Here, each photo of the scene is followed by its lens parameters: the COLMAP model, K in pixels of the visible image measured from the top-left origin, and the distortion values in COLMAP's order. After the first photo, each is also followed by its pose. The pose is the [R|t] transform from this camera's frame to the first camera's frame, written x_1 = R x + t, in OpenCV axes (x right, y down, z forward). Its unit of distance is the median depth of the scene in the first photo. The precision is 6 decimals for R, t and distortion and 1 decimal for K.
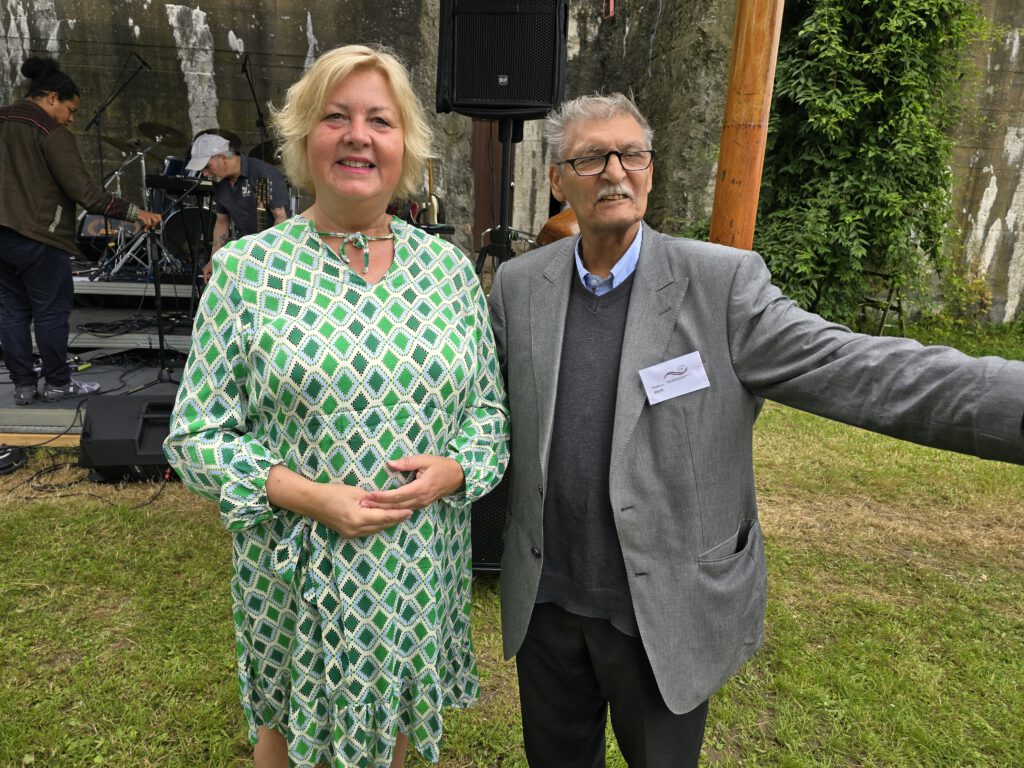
lens RADIAL K [[676.8, 0, 509.7], [0, 676.8, 351.9], [0, 0, 1]] dist [-0.000528, 0.001961]
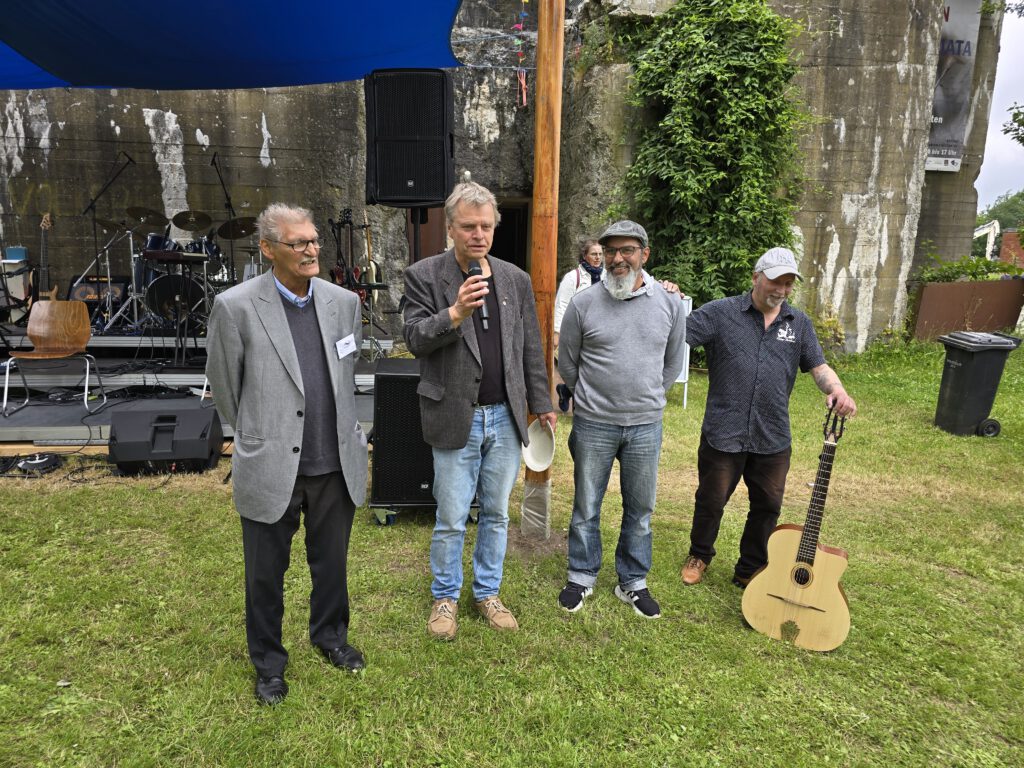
lens RADIAL K [[695.7, 0, 511.0], [0, 695.7, 372.8], [0, 0, 1]] dist [0.035578, -0.043599]
pose [[0.997150, -0.035246, 0.066698, 0.043418], [0.039639, 0.997051, -0.065716, 0.060920], [-0.064185, 0.068172, 0.995607, -0.244366]]
